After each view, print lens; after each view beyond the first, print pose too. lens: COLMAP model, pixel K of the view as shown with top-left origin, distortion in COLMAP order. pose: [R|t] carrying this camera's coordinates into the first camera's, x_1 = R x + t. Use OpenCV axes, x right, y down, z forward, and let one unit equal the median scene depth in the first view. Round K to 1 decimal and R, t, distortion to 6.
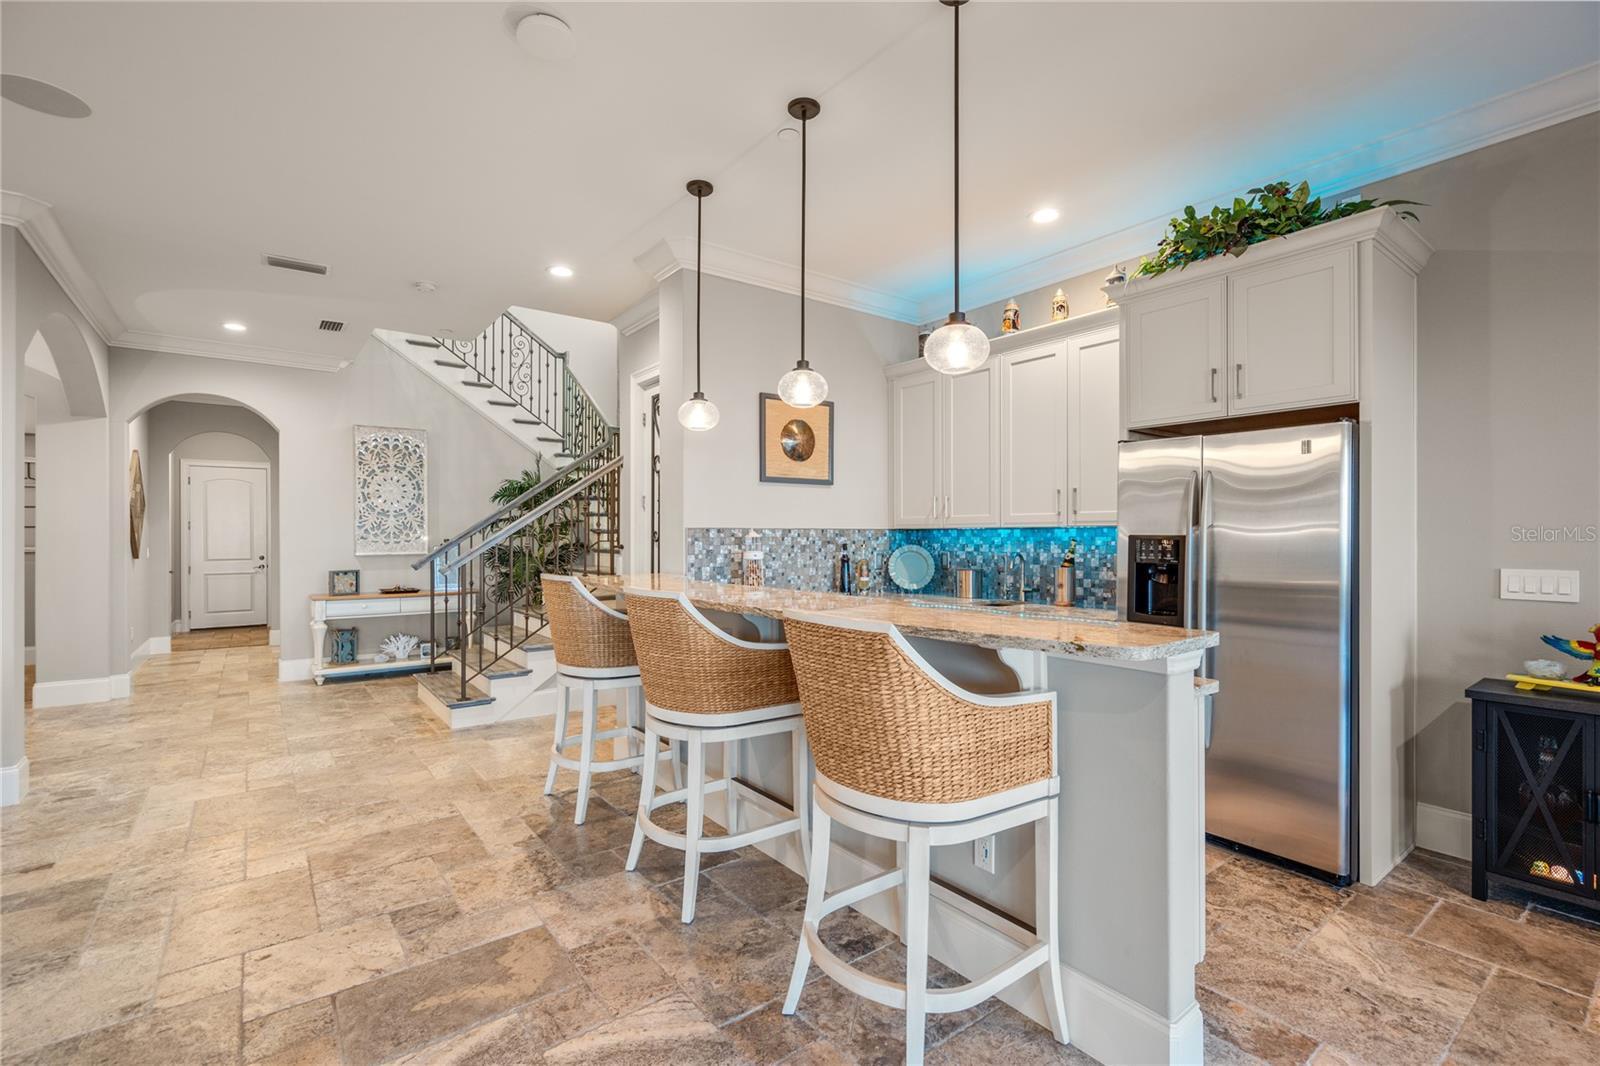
lens RADIAL K [[736.5, 0, 809.8], [0, 736.5, 538.1], [0, 0, 1]] dist [-0.004394, 0.002942]
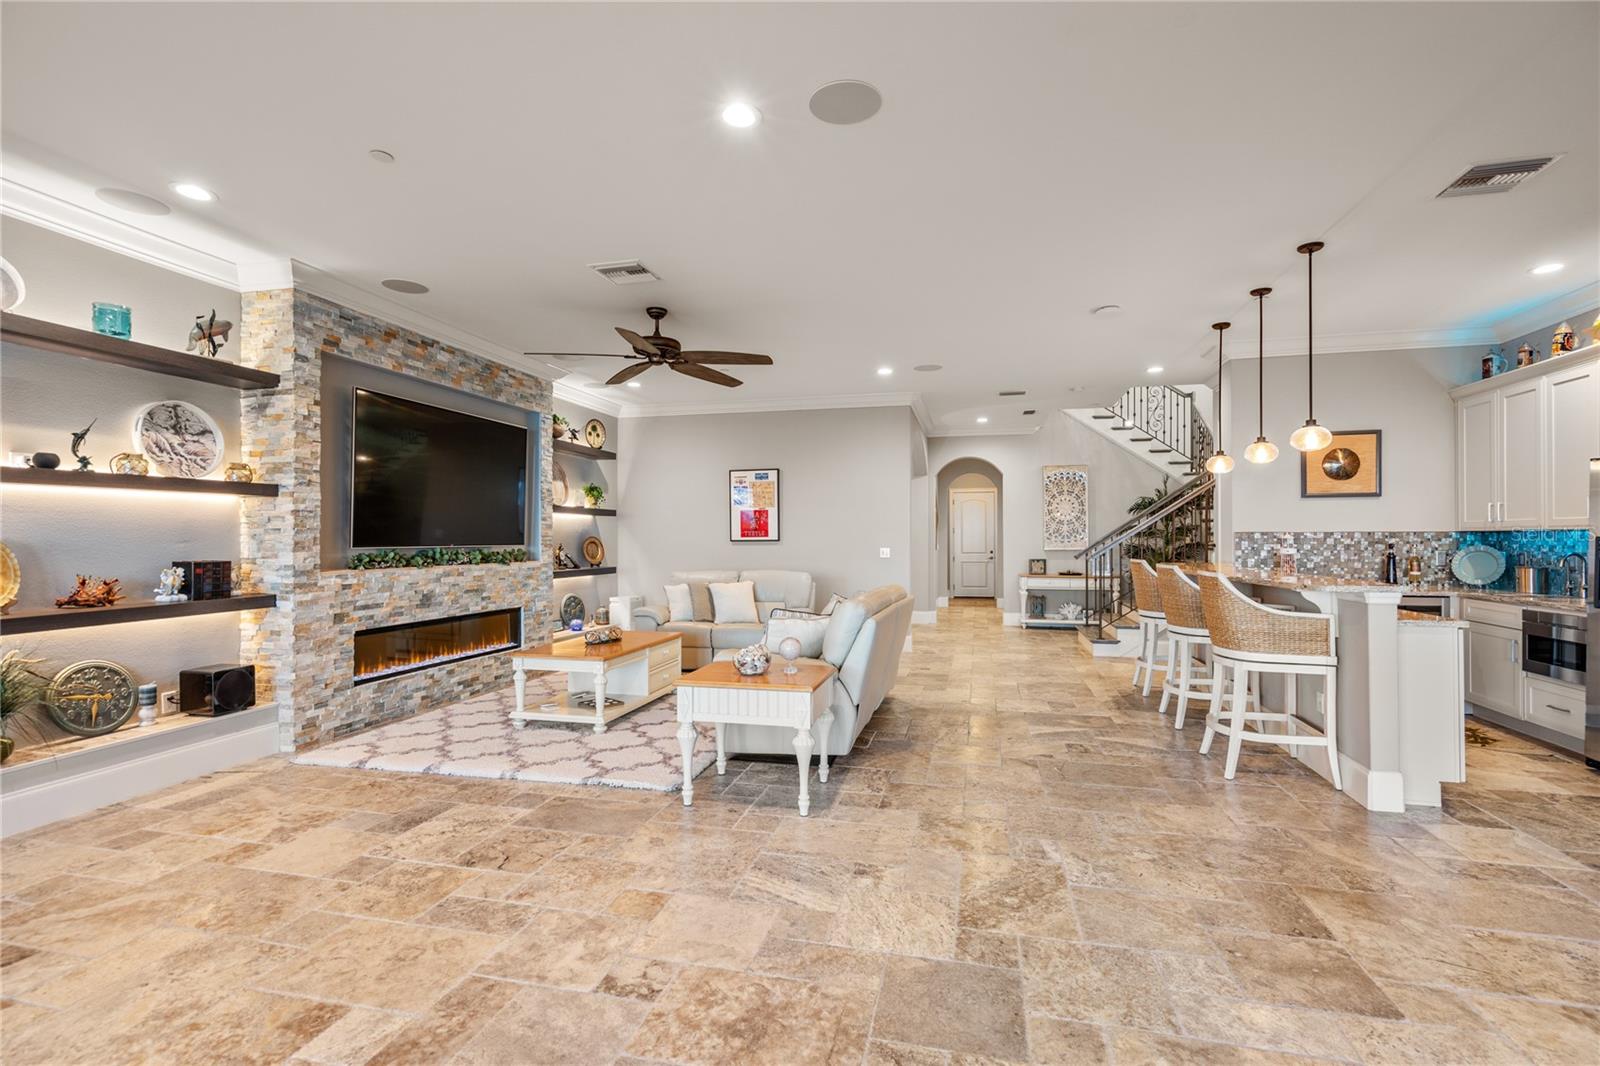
lens RADIAL K [[736.5, 0, 807.9], [0, 736.5, 531.5], [0, 0, 1]] dist [-0.004394, 0.002942]
pose [[0.638425, -0.006292, -0.769658, 0.337912], [-0.002015, 0.999949, -0.009847, 0.001311], [0.769681, 0.007837, 0.638380, -0.488873]]
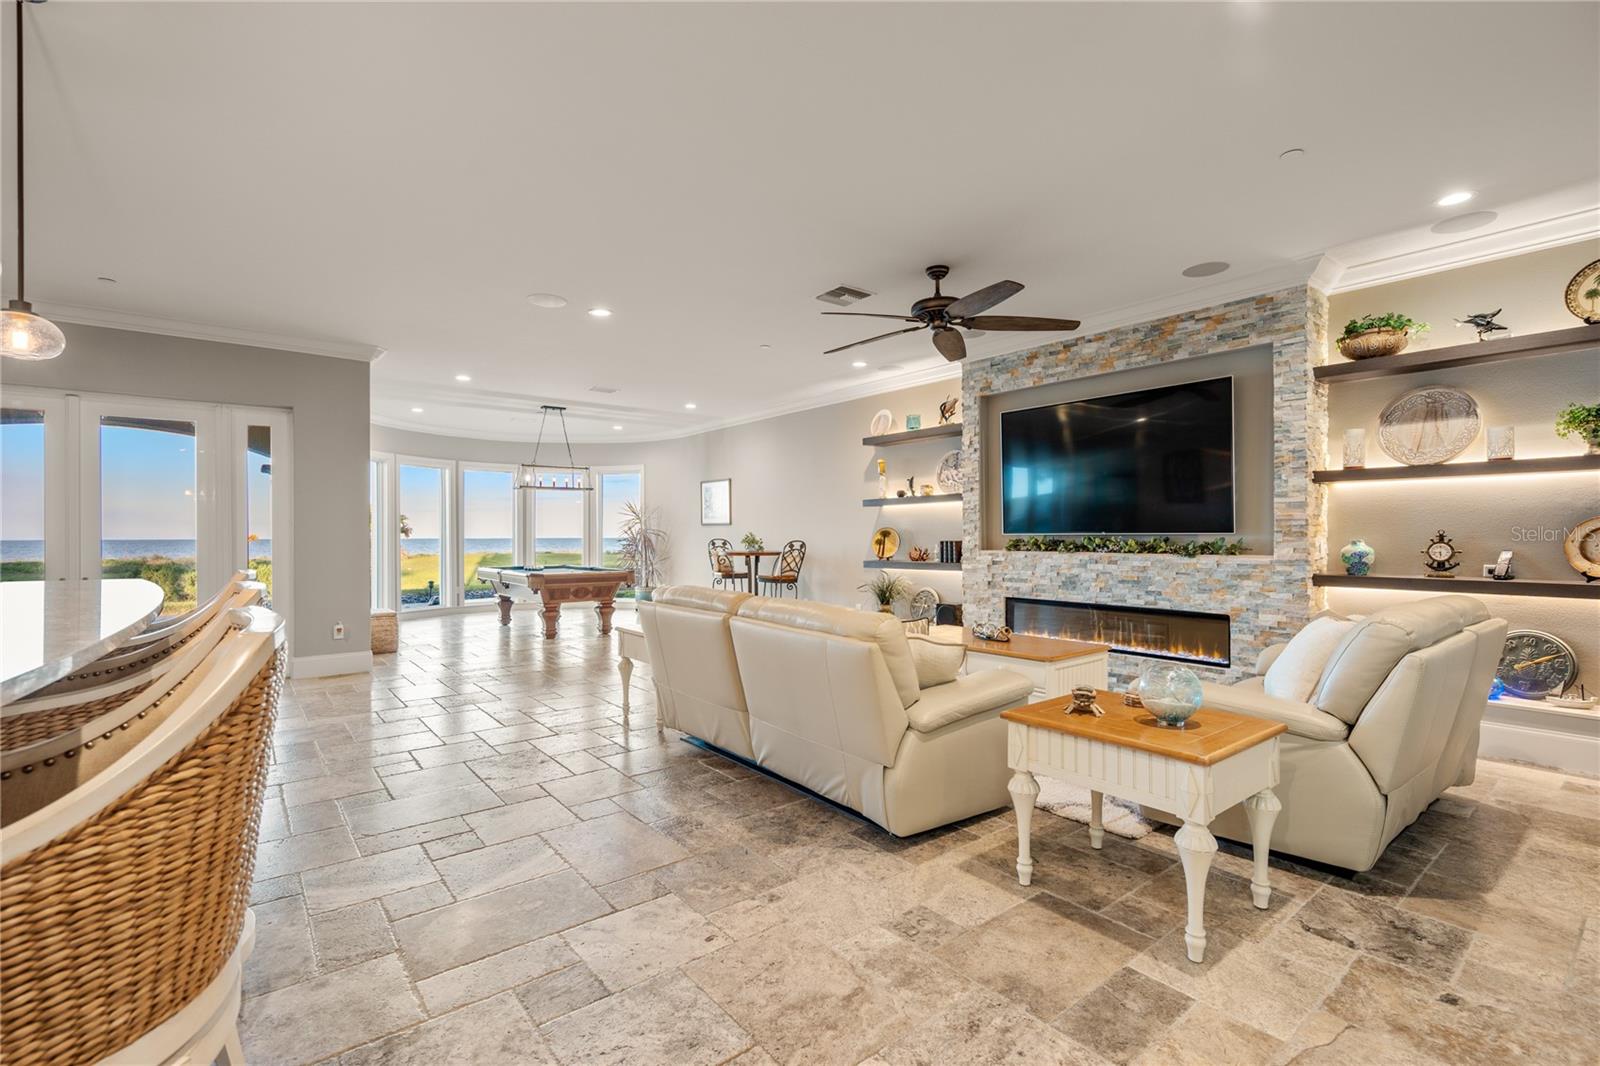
lens RADIAL K [[736.5, 0, 809.3], [0, 736.5, 535.8], [0, 0, 1]] dist [-0.004394, 0.002942]
pose [[-0.999792, 0.004897, -0.019786, -0.351592], [0.004840, 0.999984, 0.002940, 0.011120], [0.019800, 0.002843, -0.999800, 0.815347]]
